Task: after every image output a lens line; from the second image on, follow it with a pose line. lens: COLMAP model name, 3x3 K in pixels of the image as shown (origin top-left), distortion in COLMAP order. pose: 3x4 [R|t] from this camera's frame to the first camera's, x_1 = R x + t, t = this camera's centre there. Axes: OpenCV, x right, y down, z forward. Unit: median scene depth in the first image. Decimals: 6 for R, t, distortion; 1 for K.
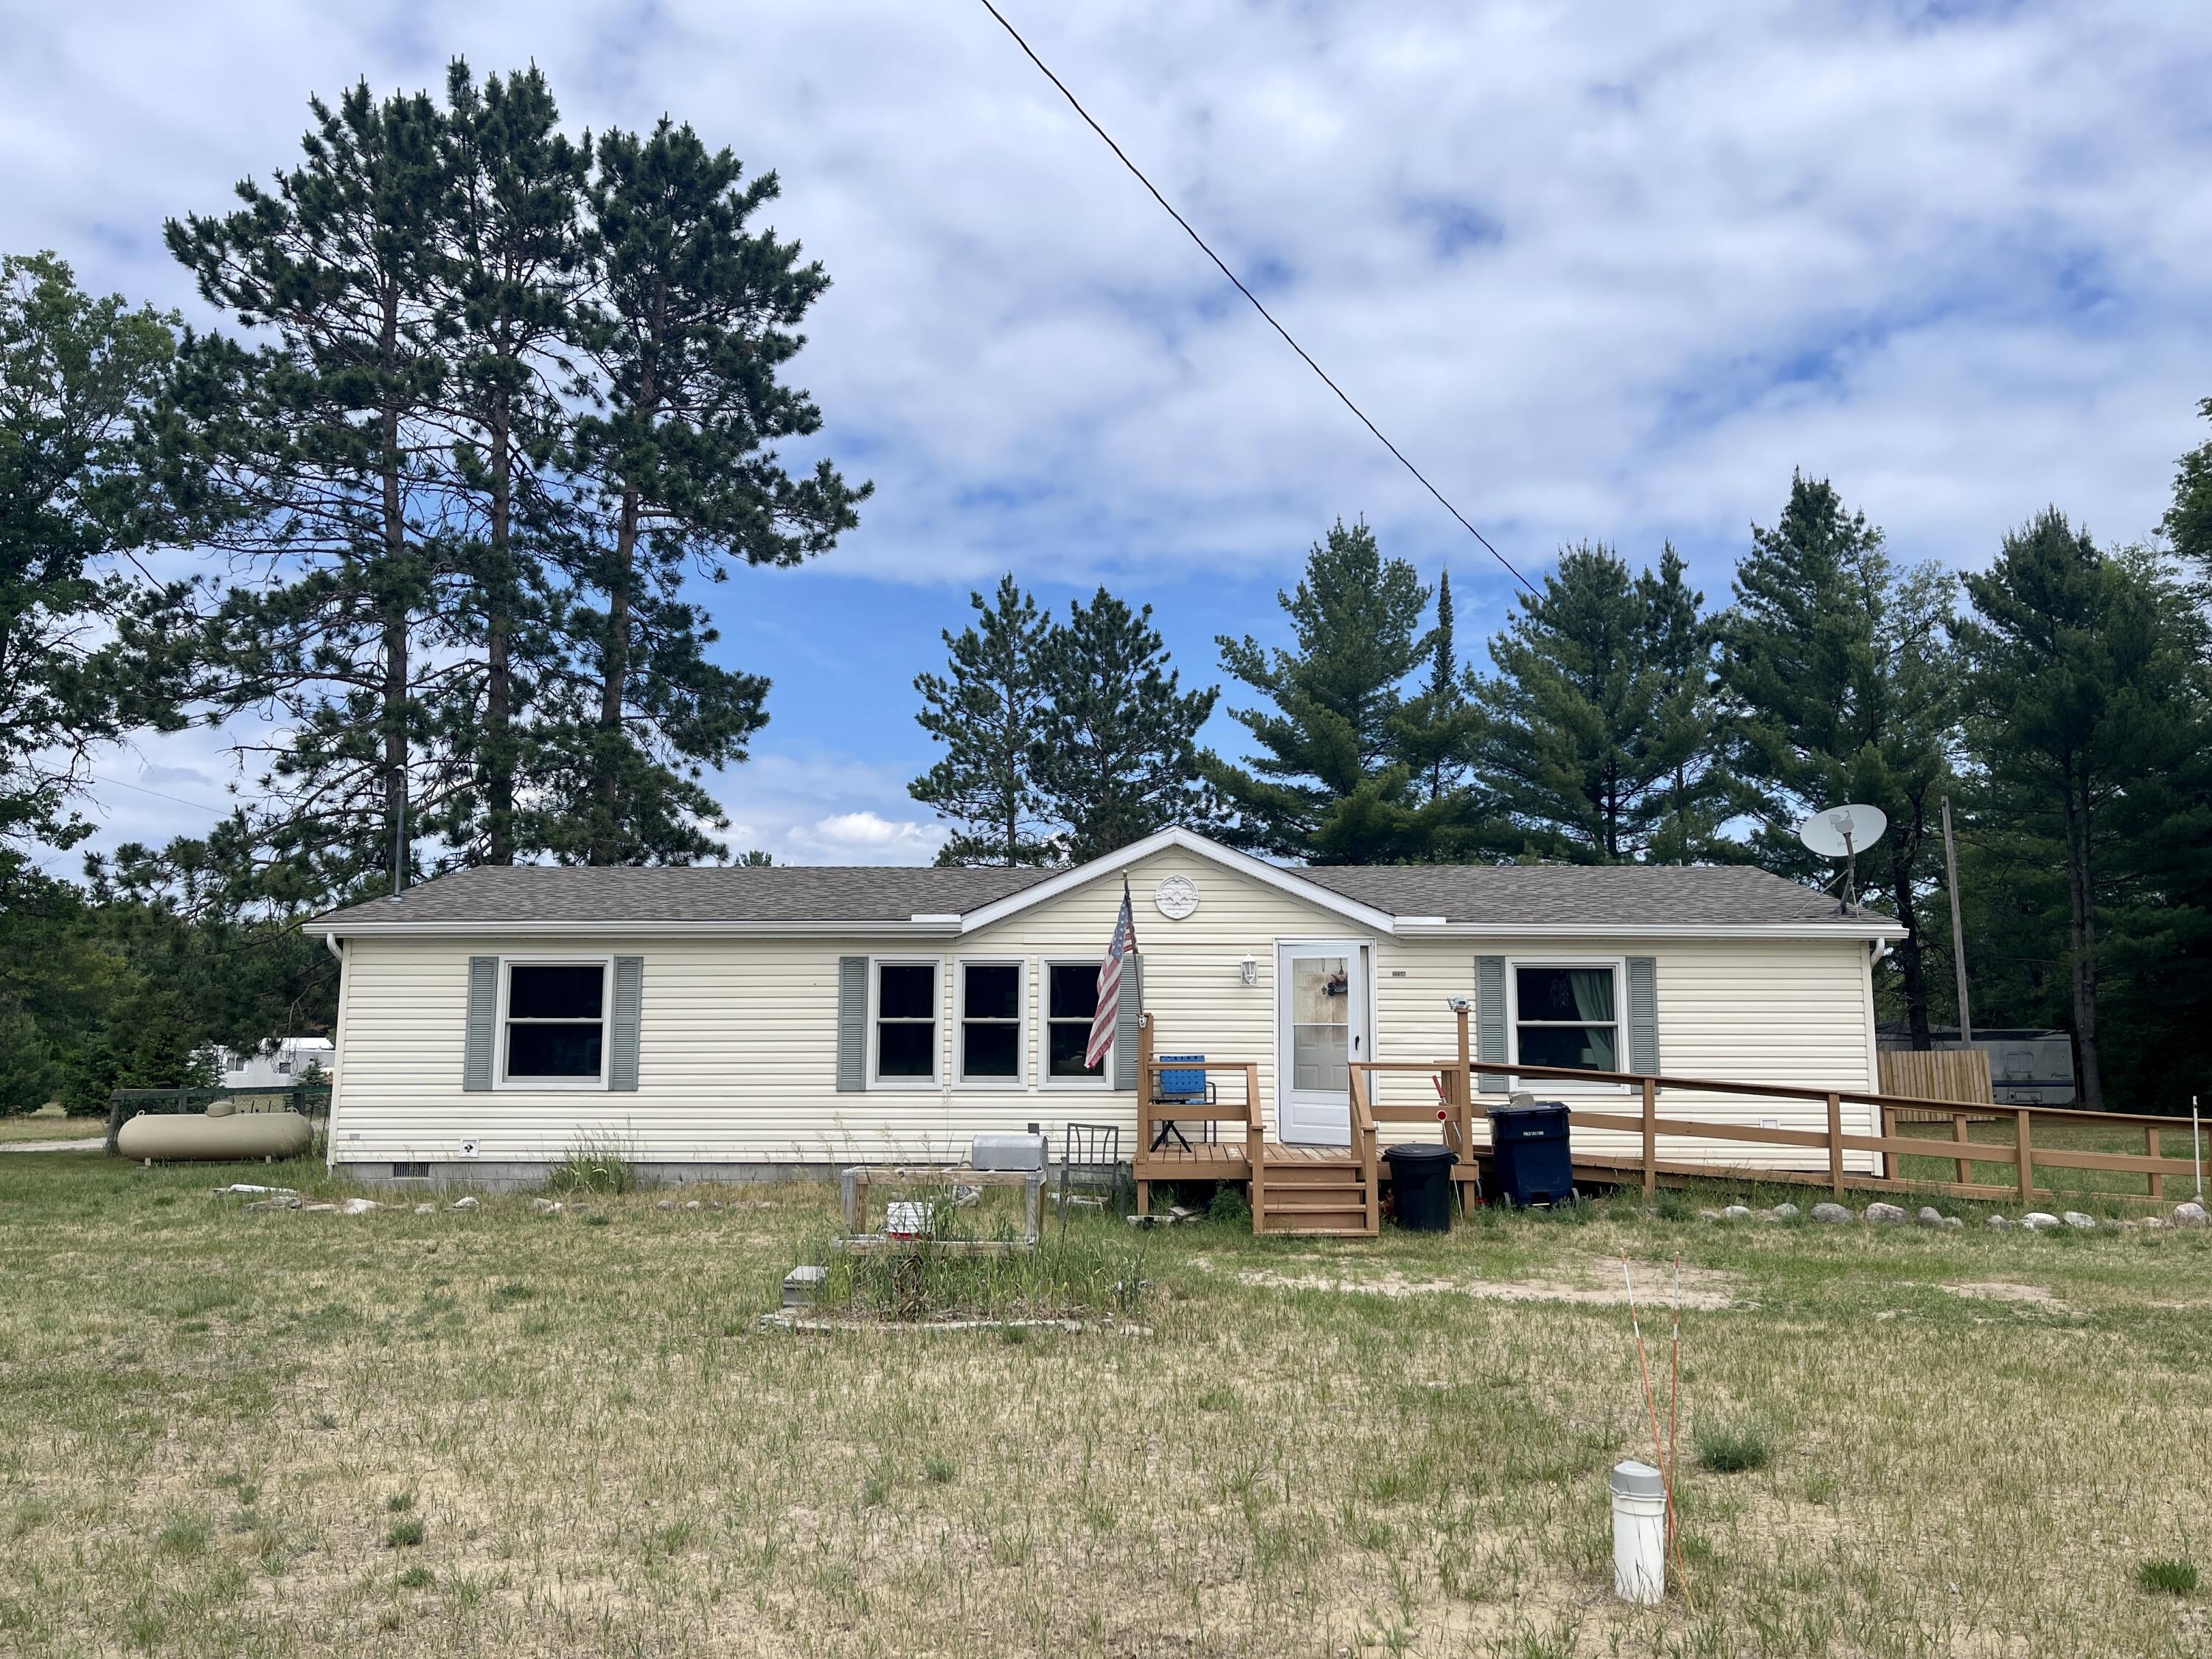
lens RADIAL K [[1653.0, 0, 1083.7], [0, 1653.0, 831.3], [0, 0, 1]] dist [0.037711, -0.043325]
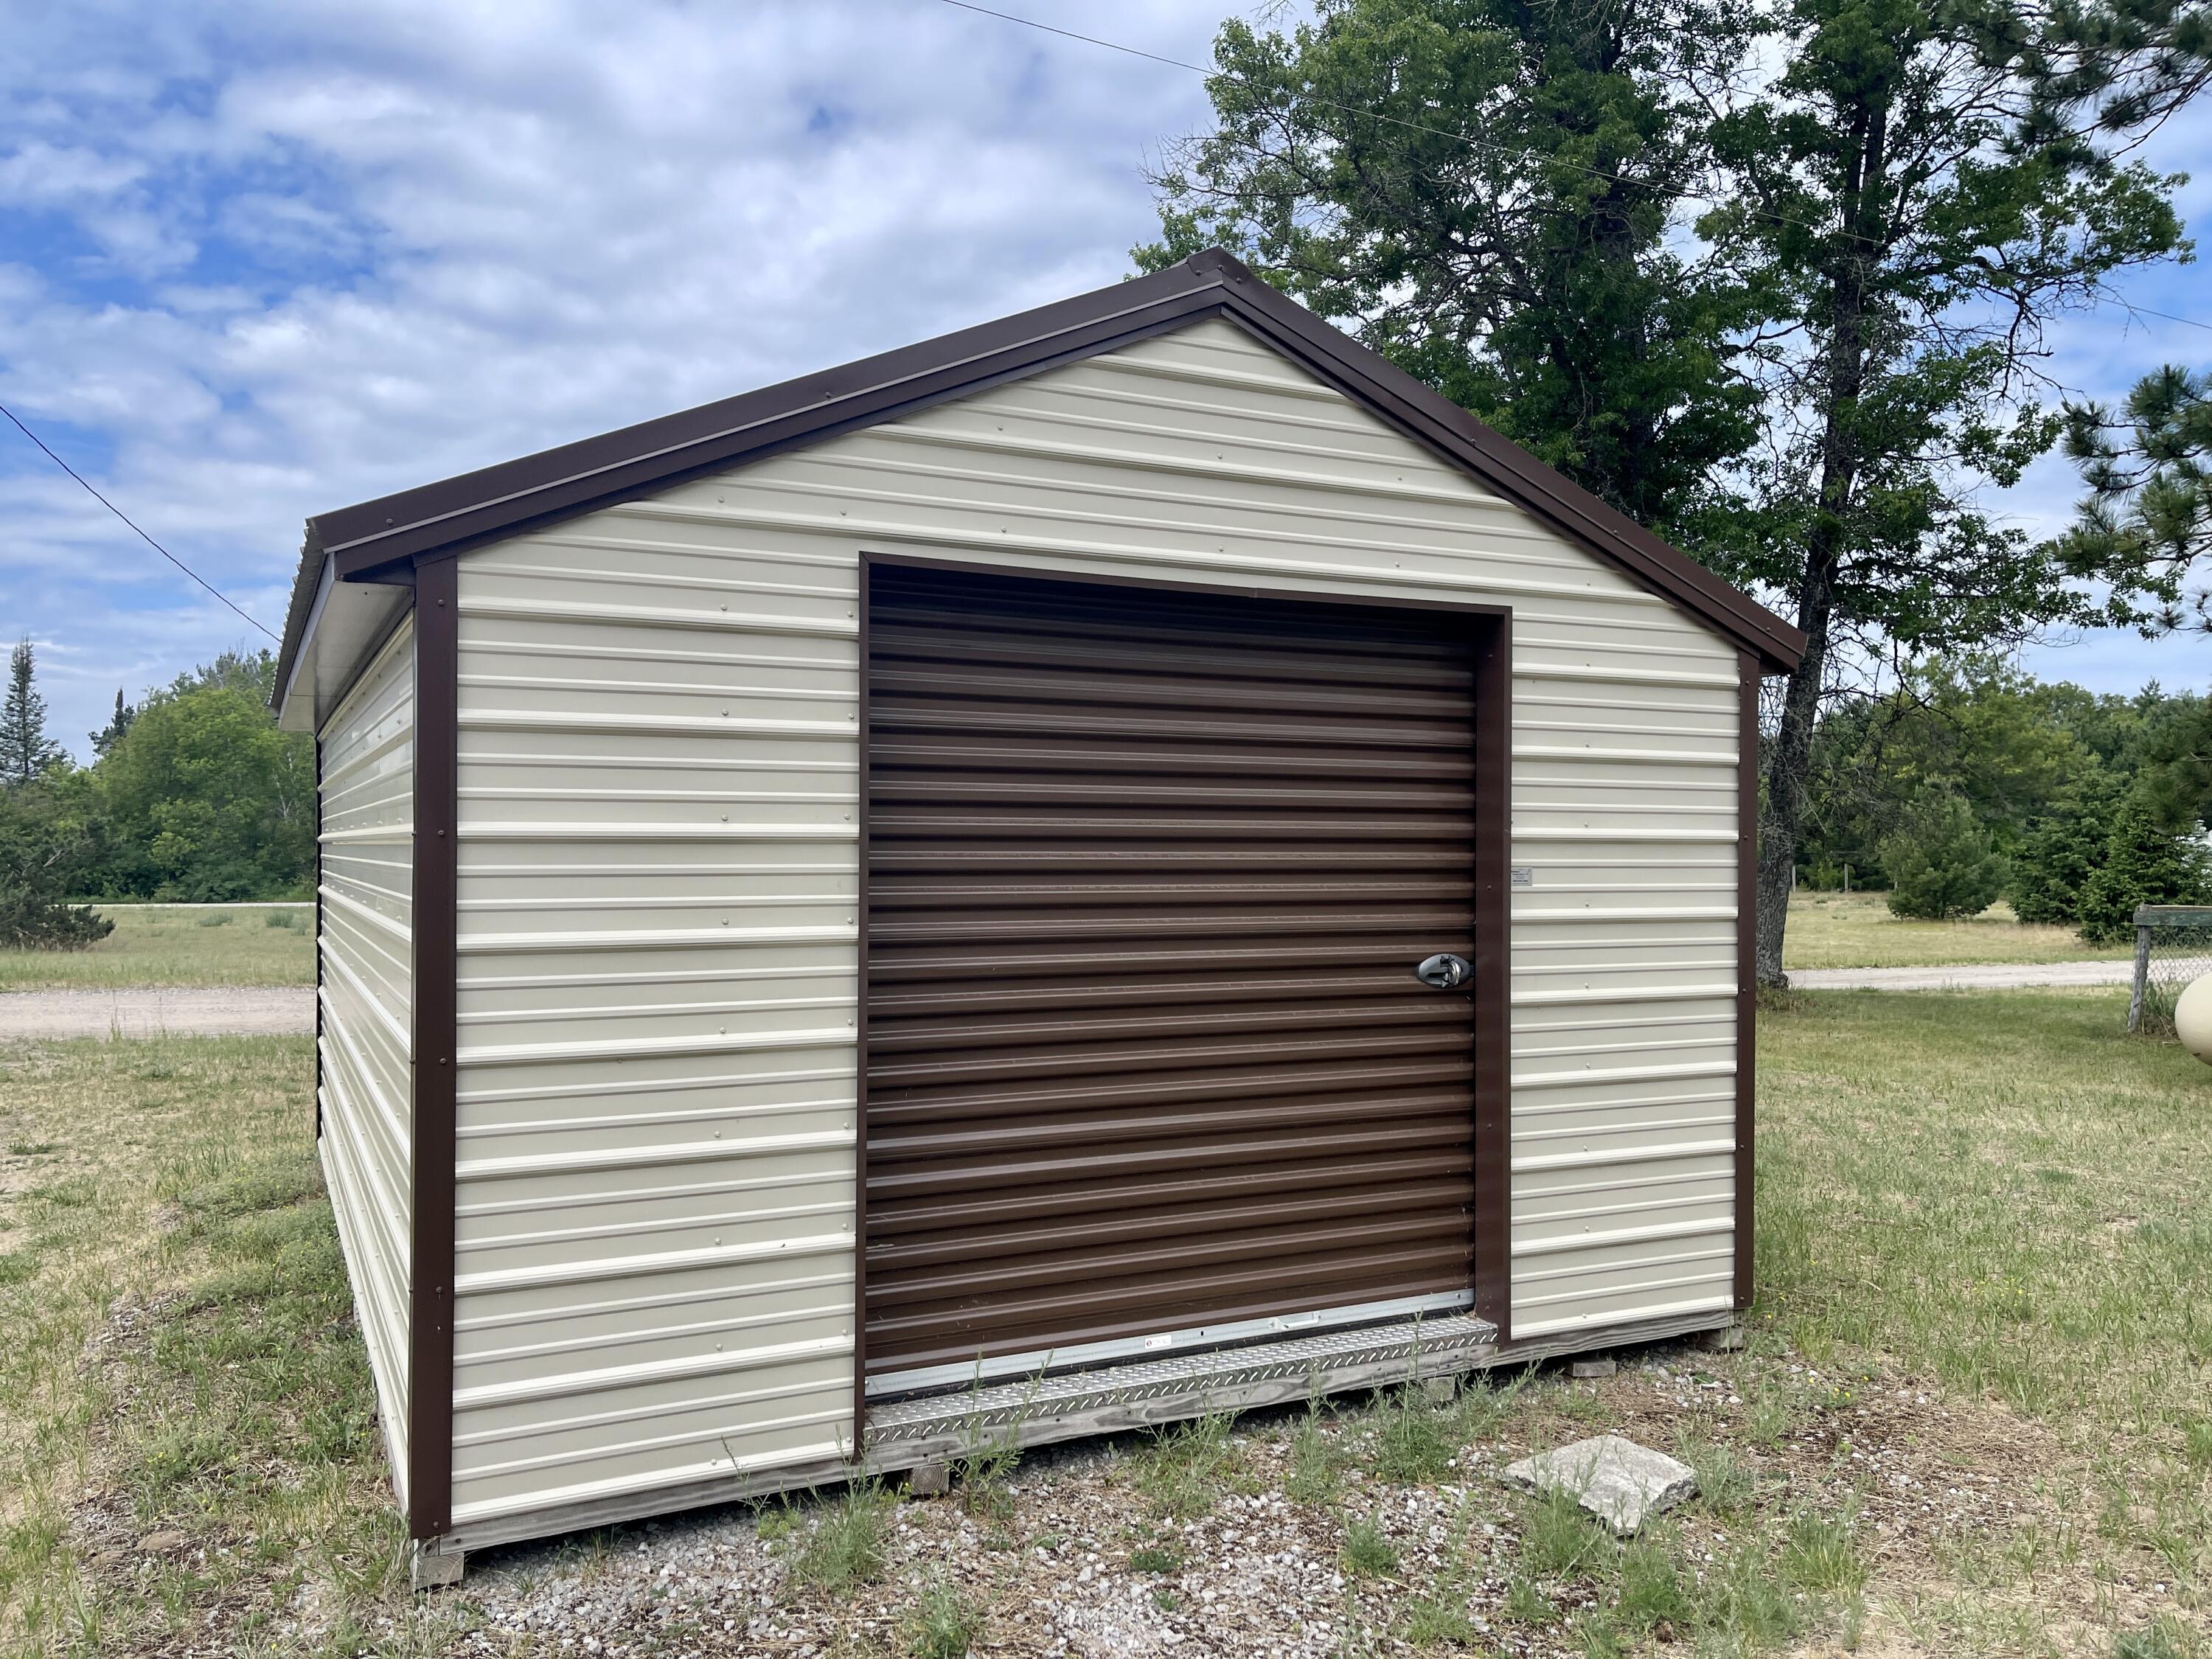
lens RADIAL K [[1653.0, 0, 1083.7], [0, 1653.0, 831.3], [0, 0, 1]] dist [0.037711, -0.043325]
pose [[0.500652, -0.002693, -0.865644, -0.161926], [0.108278, 0.992336, 0.059536, 0.035836], [0.858850, -0.123537, 0.497107, 0.251557]]
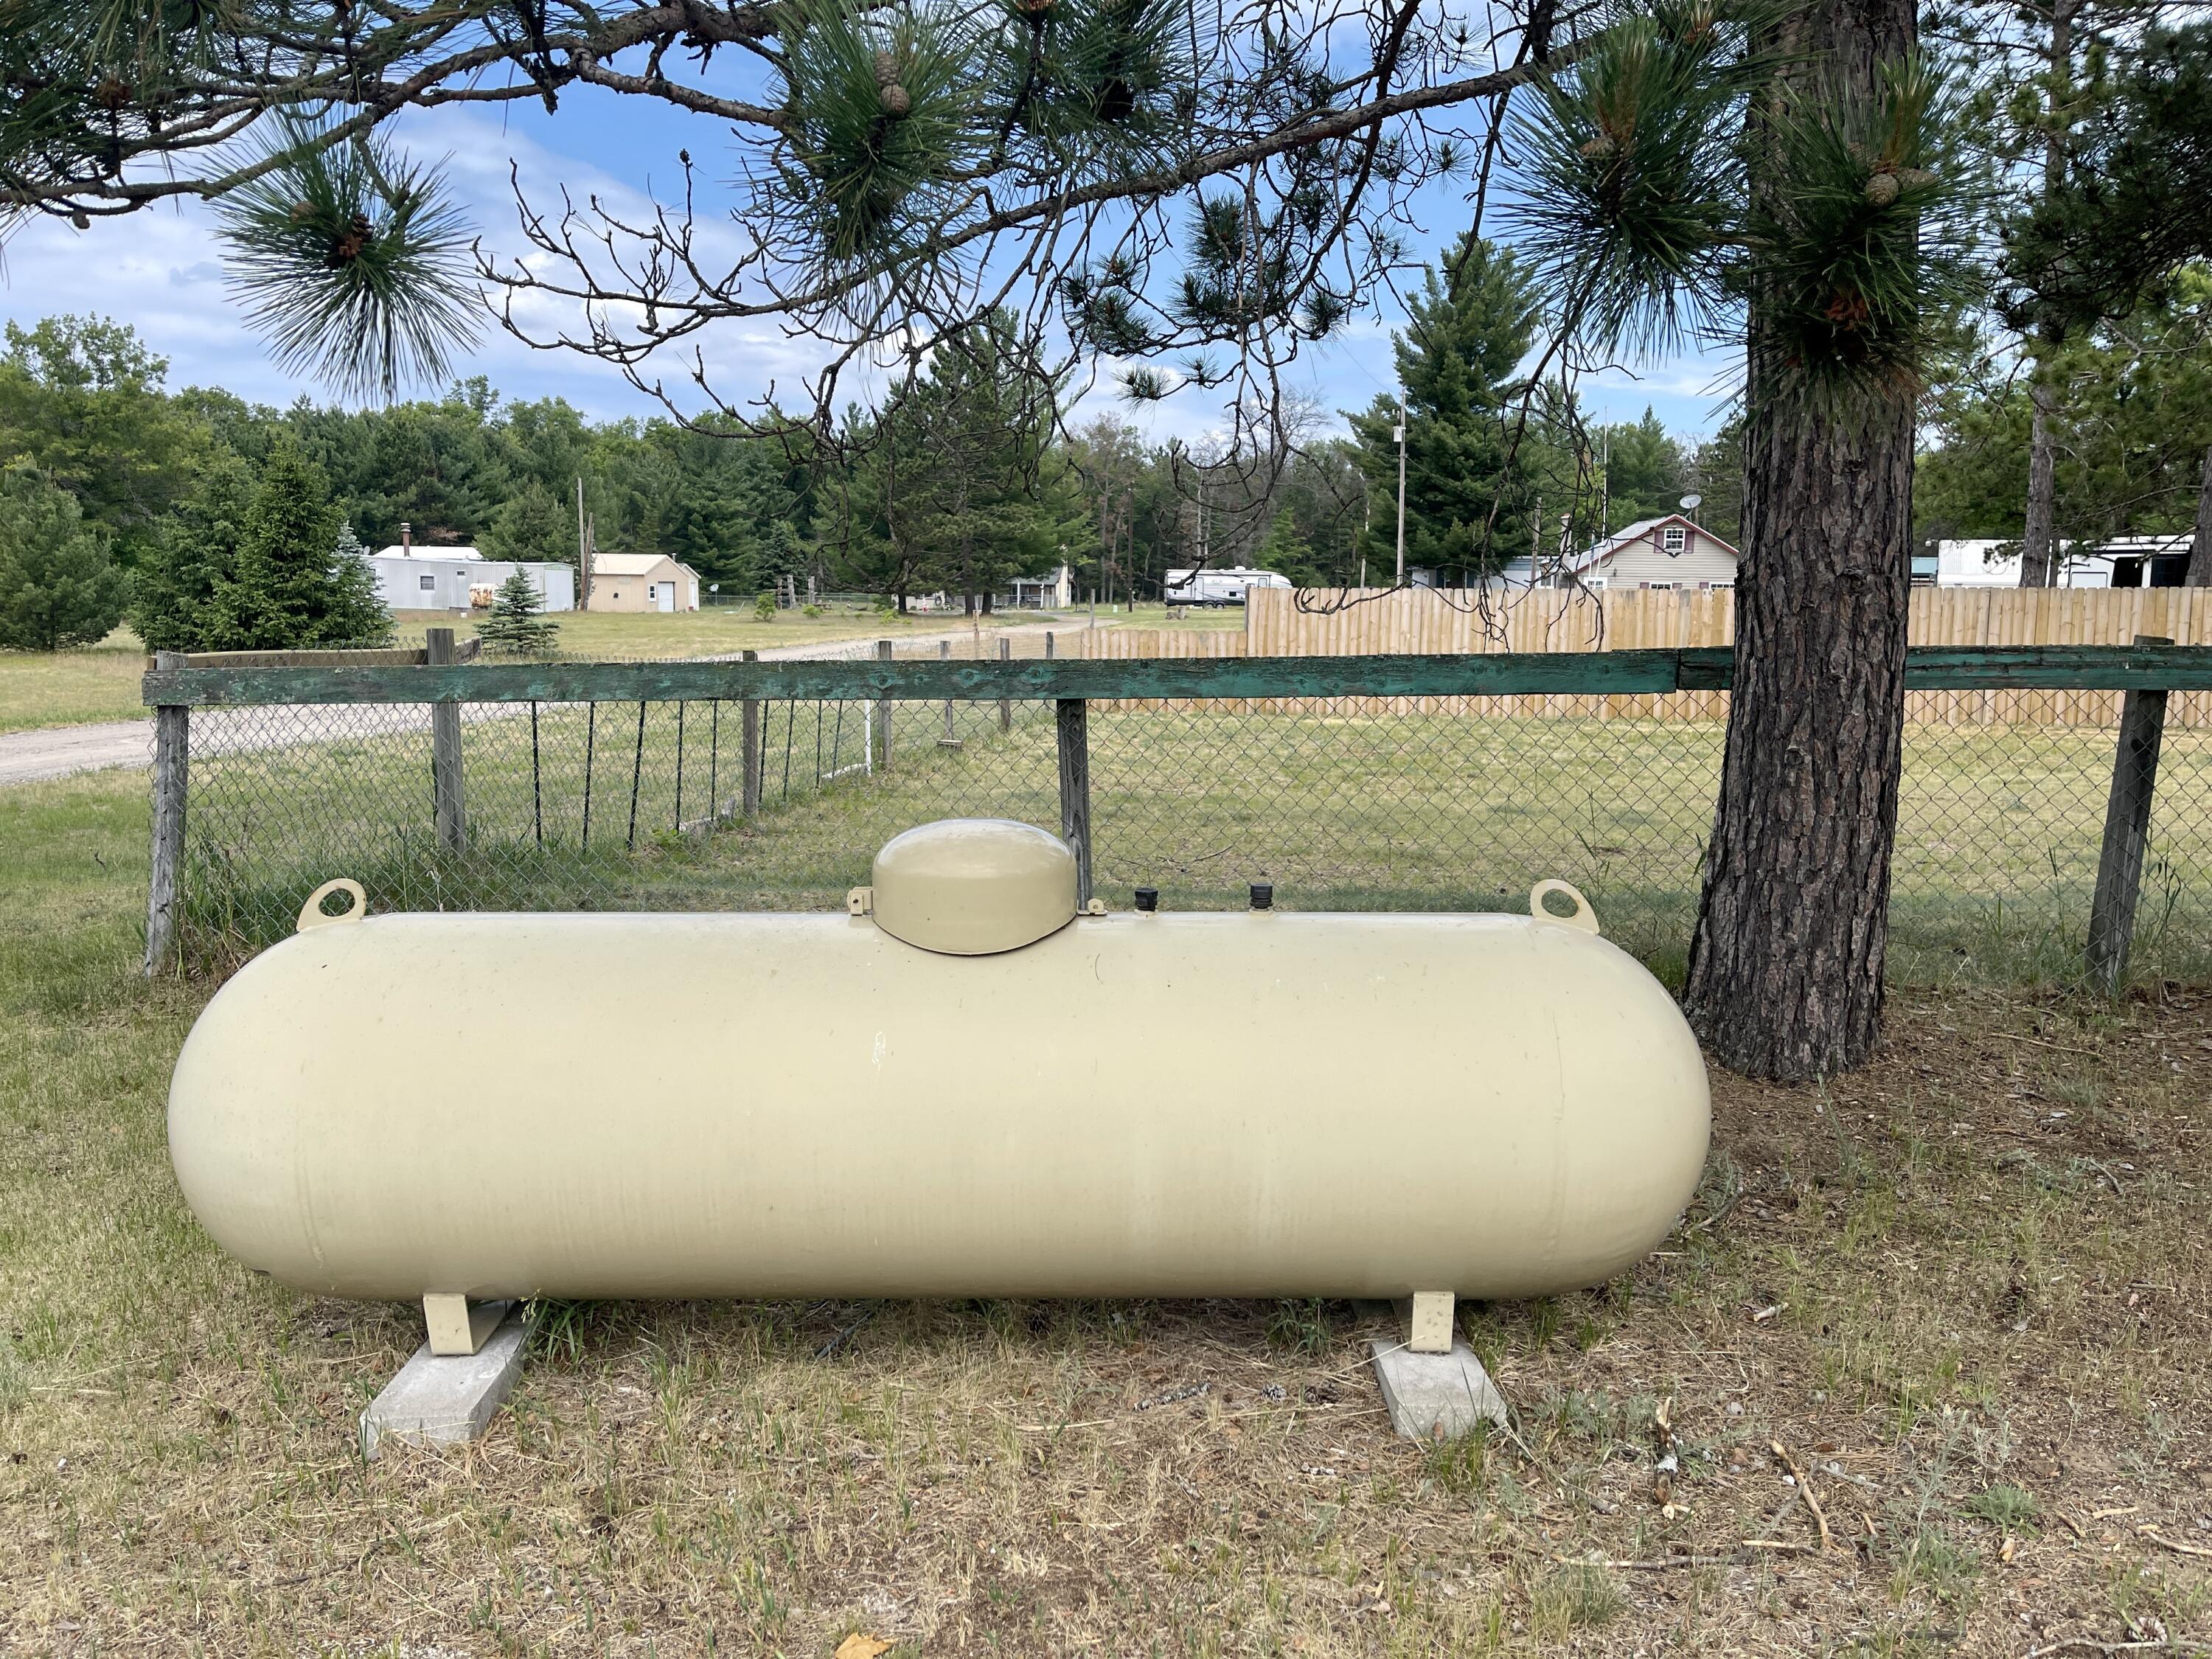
lens RADIAL K [[1653.0, 0, 1083.7], [0, 1653.0, 831.3], [0, 0, 1]] dist [0.037711, -0.043325]
pose [[0.998641, 0.022789, -0.046866, -0.252883], [-0.008908, 0.960731, 0.277337, 0.065626], [0.051346, -0.276543, 0.959629, 0.444067]]
